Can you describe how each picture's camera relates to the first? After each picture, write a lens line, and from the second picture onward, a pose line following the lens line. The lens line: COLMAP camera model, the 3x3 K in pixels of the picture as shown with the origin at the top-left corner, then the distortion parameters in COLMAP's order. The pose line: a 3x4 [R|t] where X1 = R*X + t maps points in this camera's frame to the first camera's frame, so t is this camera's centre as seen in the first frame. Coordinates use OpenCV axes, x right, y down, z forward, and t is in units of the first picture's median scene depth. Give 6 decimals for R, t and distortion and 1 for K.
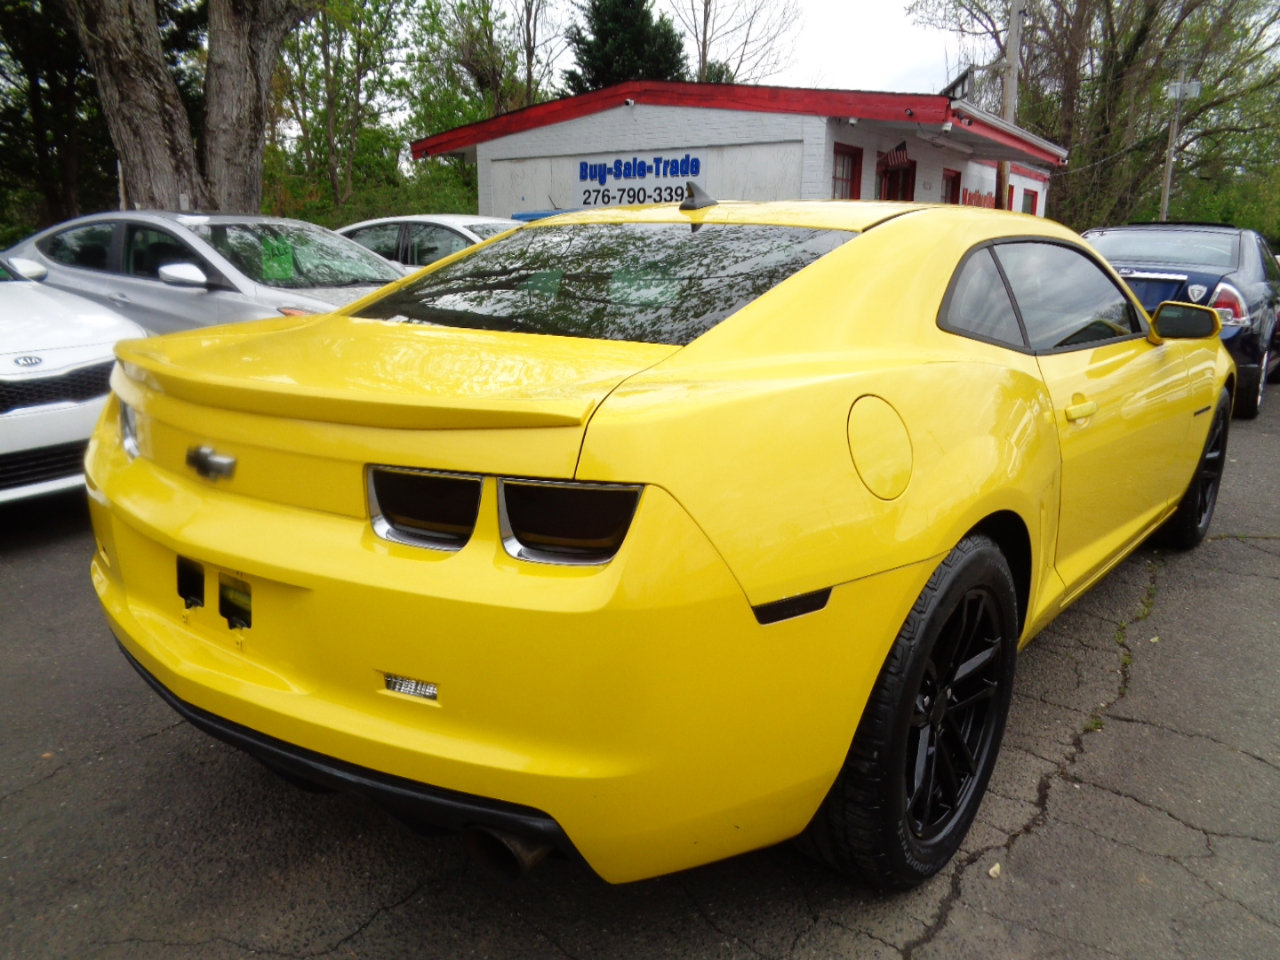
lens RADIAL K [[948.8, 0, 662.7], [0, 948.8, 486.7], [0, 0, 1]] dist [-0.012784, 0.008243]
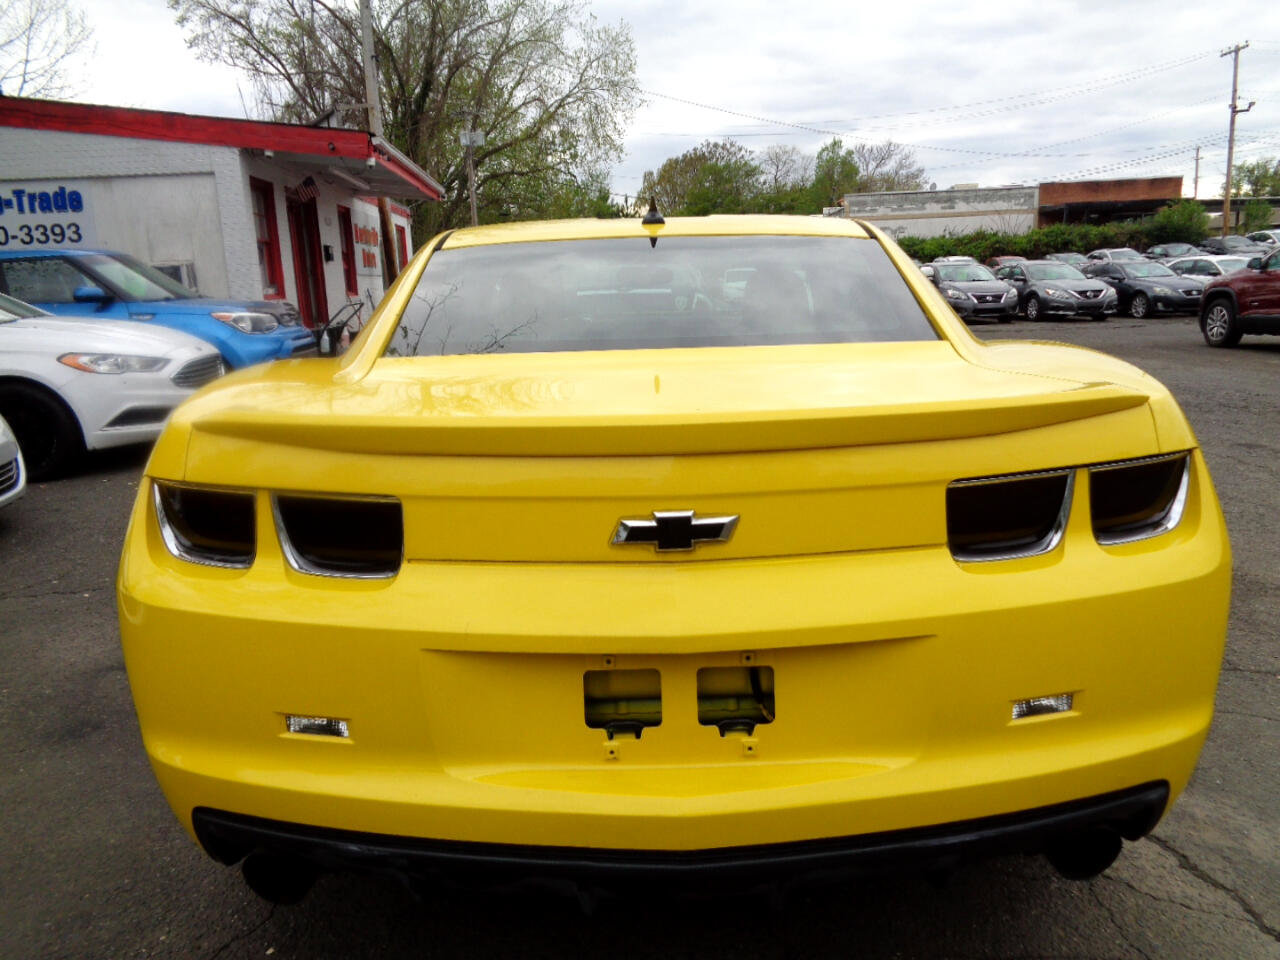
lens RADIAL K [[948.8, 0, 652.0], [0, 948.8, 483.0], [0, 0, 1]] dist [-0.012784, 0.008243]
pose [[0.798113, -0.166359, 0.579086, -0.941178], [0.189919, 0.981591, 0.020238, -0.084660], [-0.571793, 0.093827, 0.815015, 0.384560]]
